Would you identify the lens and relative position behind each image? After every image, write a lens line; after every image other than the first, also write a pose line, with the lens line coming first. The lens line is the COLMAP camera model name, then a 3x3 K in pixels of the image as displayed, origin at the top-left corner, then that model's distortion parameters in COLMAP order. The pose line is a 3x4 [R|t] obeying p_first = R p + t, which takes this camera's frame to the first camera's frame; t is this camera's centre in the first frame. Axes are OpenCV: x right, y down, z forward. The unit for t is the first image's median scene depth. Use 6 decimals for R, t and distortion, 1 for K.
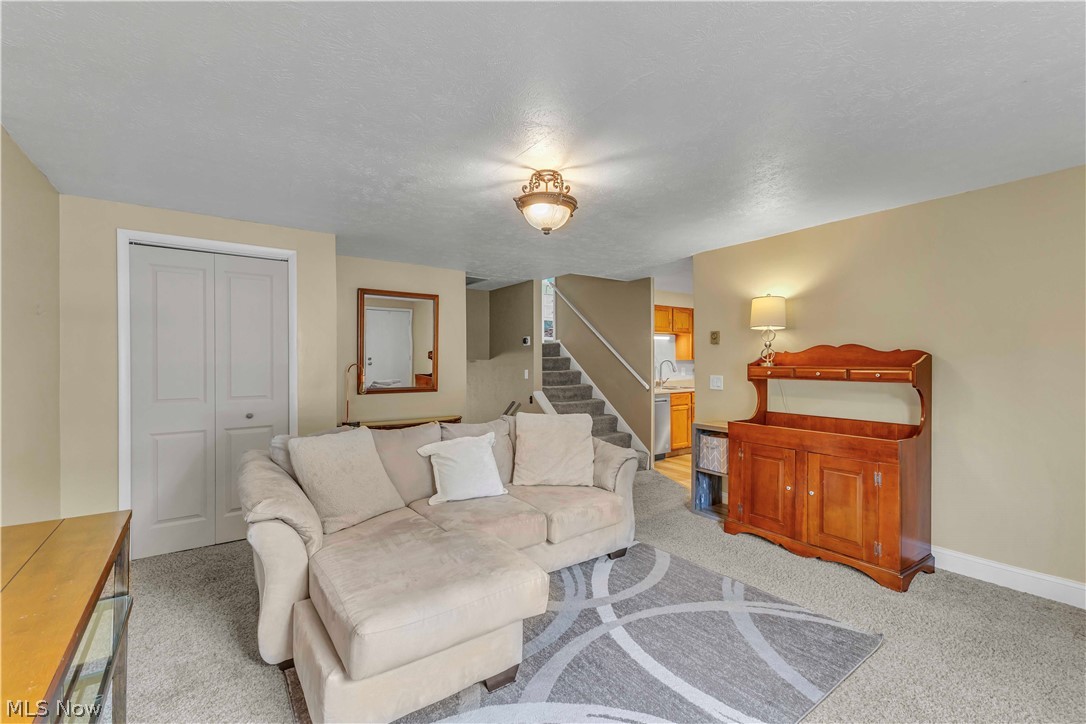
lens RADIAL K [[473.9, 0, 548.3], [0, 473.9, 363.7], [0, 0, 1]] dist [0.010670, -0.000387]
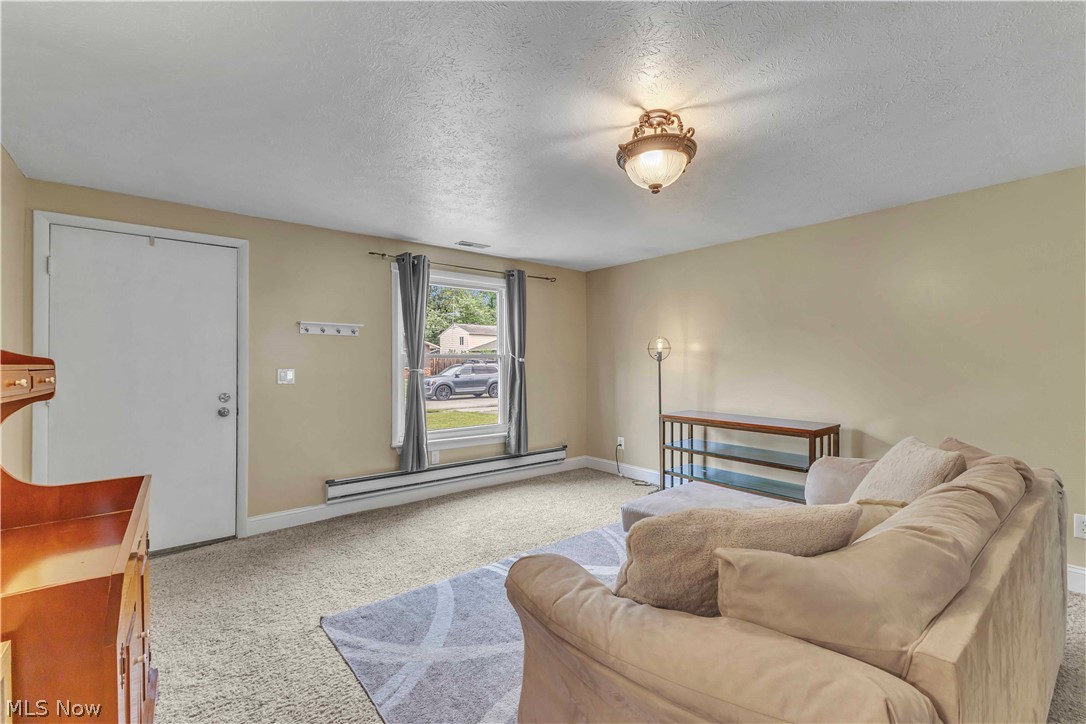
lens RADIAL K [[458.1, 0, 543.0], [0, 458.1, 362.0], [0, 0, 1]] dist [0.000997, -0.000101]
pose [[-0.999140, 0.005980, -0.041040, 0.210377], [0.006374, 0.999935, -0.009493, 0.018136], [0.040981, -0.009746, -0.999112, 1.701590]]
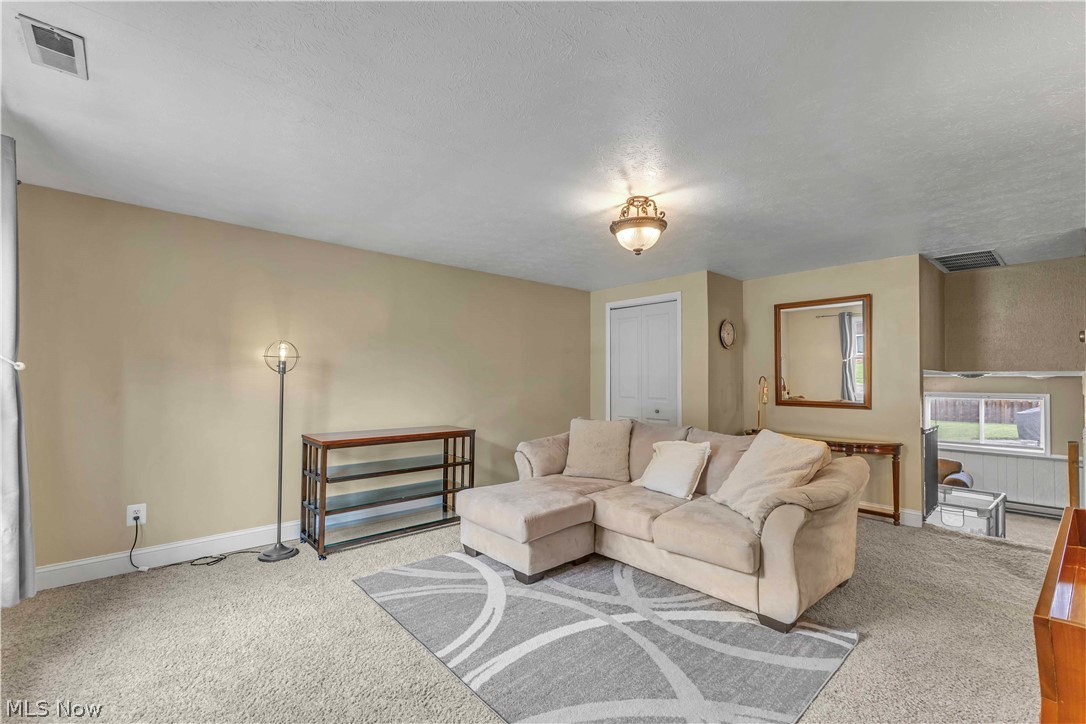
lens RADIAL K [[466.6, 0, 539.7], [0, 466.6, 382.6], [0, 0, 1]] dist [0.012220, 0.000123]
pose [[0.095458, 0.011743, -0.995364, 1.016658], [-0.004493, 0.999925, 0.011366, 0.008234], [0.995423, 0.003387, 0.095503, 0.656582]]
